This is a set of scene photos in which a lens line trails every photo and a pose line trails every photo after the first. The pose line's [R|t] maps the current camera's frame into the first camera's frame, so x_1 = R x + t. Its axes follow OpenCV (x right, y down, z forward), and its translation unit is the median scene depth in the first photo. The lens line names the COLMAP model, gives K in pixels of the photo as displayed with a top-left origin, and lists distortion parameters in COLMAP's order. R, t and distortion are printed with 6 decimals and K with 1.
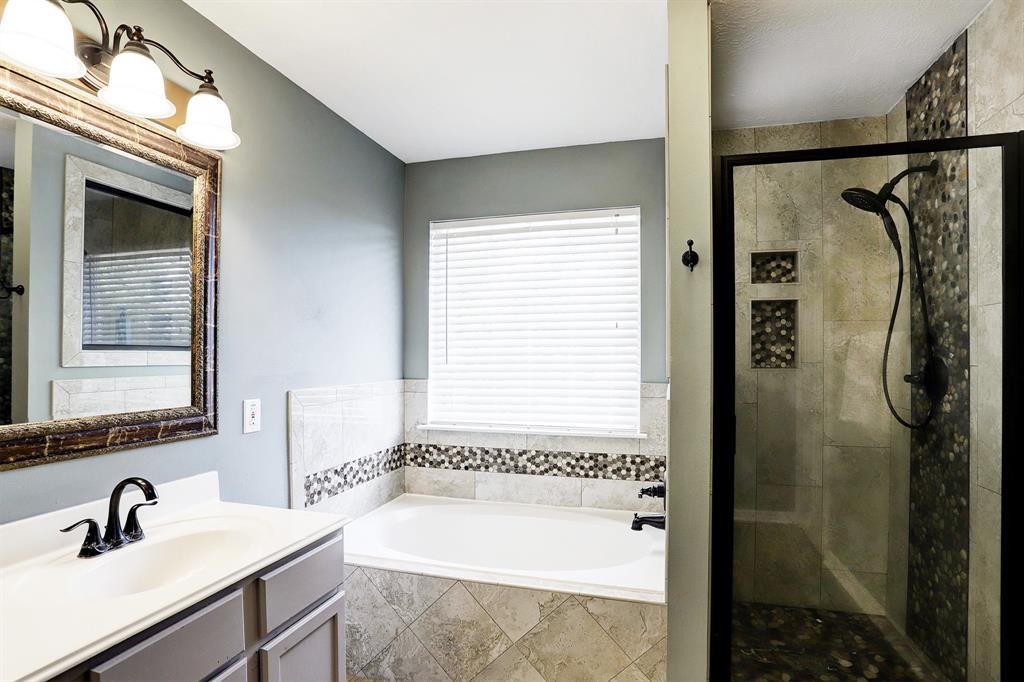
lens RADIAL K [[520.7, 0, 534.4], [0, 520.7, 360.5], [0, 0, 1]] dist [-0.066723, 0.020202]
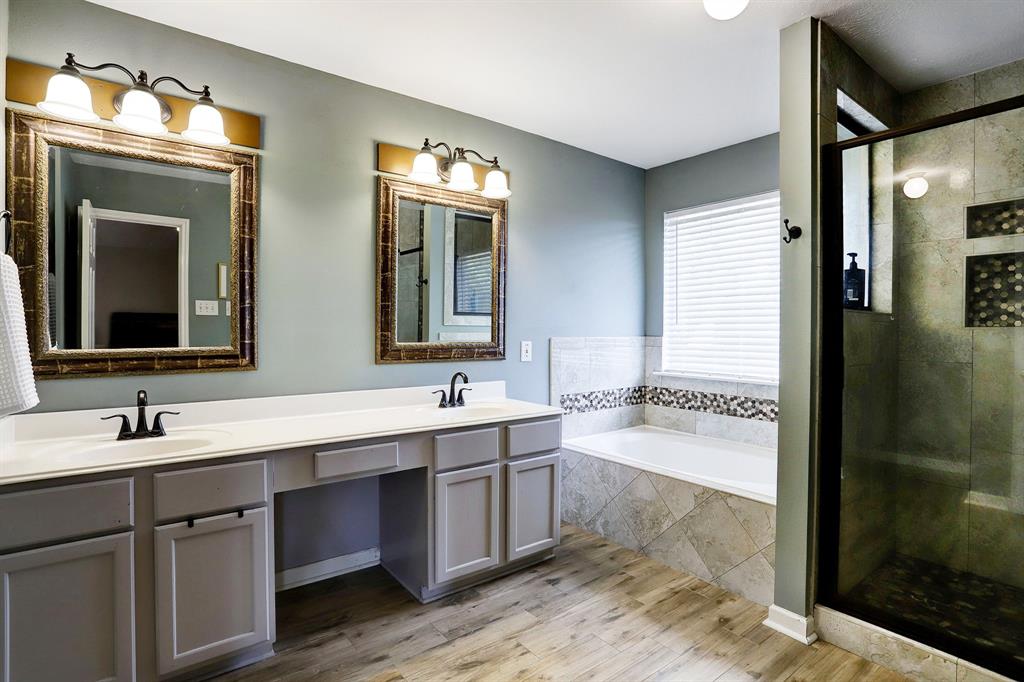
lens RADIAL K [[520.7, 0, 516.1], [0, 520.7, 340.0], [0, 0, 1]] dist [-0.066723, 0.020202]
pose [[0.793809, 0.015081, -0.607980, 0.419744], [-0.010039, 0.999881, 0.011694, 0.049448], [0.608084, -0.003179, 0.793866, -0.337286]]
